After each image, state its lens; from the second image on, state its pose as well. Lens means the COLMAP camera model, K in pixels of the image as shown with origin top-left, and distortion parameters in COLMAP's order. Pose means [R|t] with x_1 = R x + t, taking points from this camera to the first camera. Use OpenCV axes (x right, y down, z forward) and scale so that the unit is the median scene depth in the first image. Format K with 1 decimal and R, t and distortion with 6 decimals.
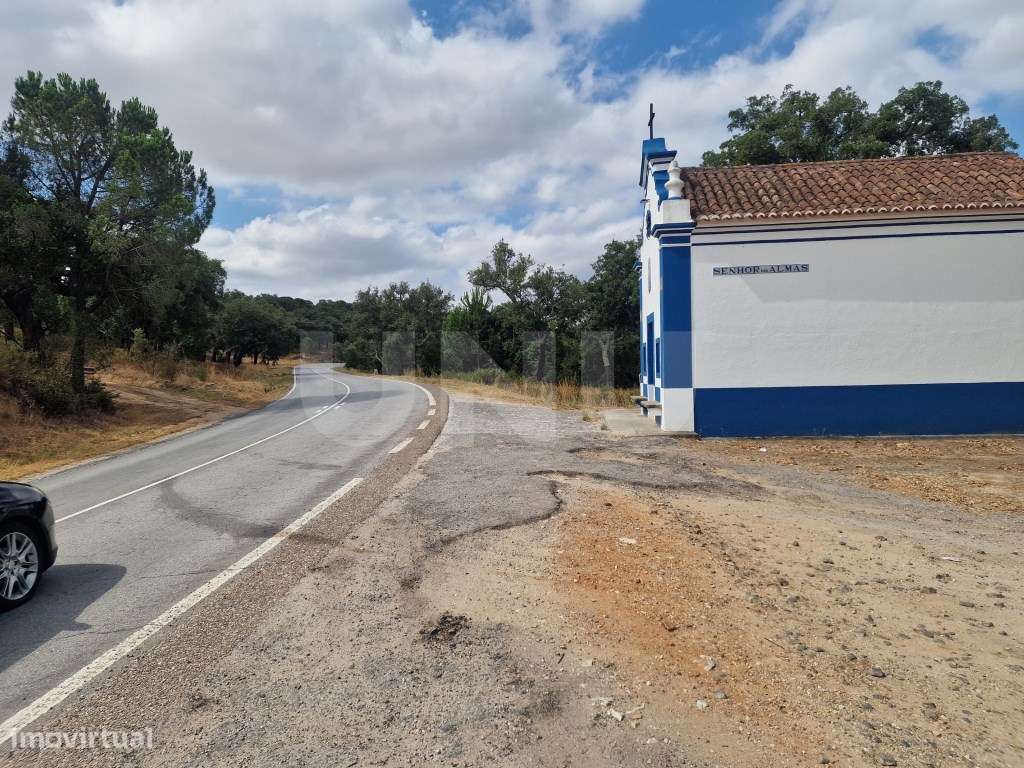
lens RADIAL K [[669.0, 0, 515.5], [0, 669.0, 386.4], [0, 0, 1]] dist [0.101733, -0.101164]
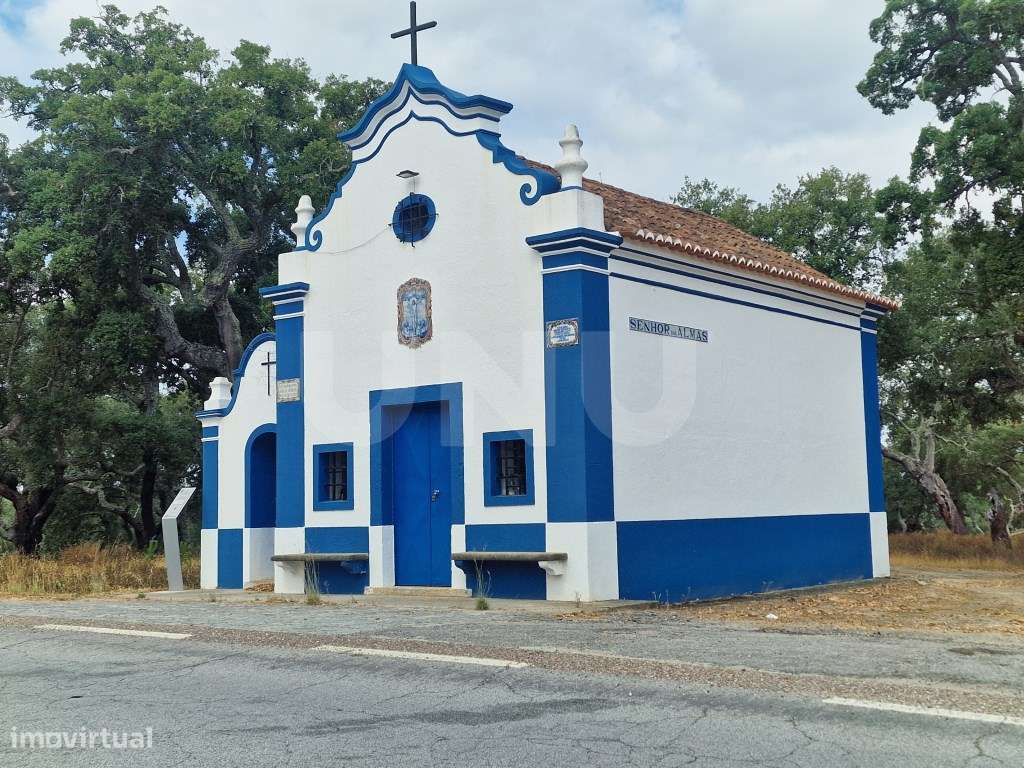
lens RADIAL K [[1323.5, 0, 512.0], [0, 1323.5, 384.0], [0, 0, 1]] dist [-0.003720, -0.031379]
pose [[0.527251, 0.084623, 0.845485, -0.728672], [0.039723, 0.991486, -0.124007, 0.021758], [-0.848781, 0.098968, 0.519400, 0.489138]]
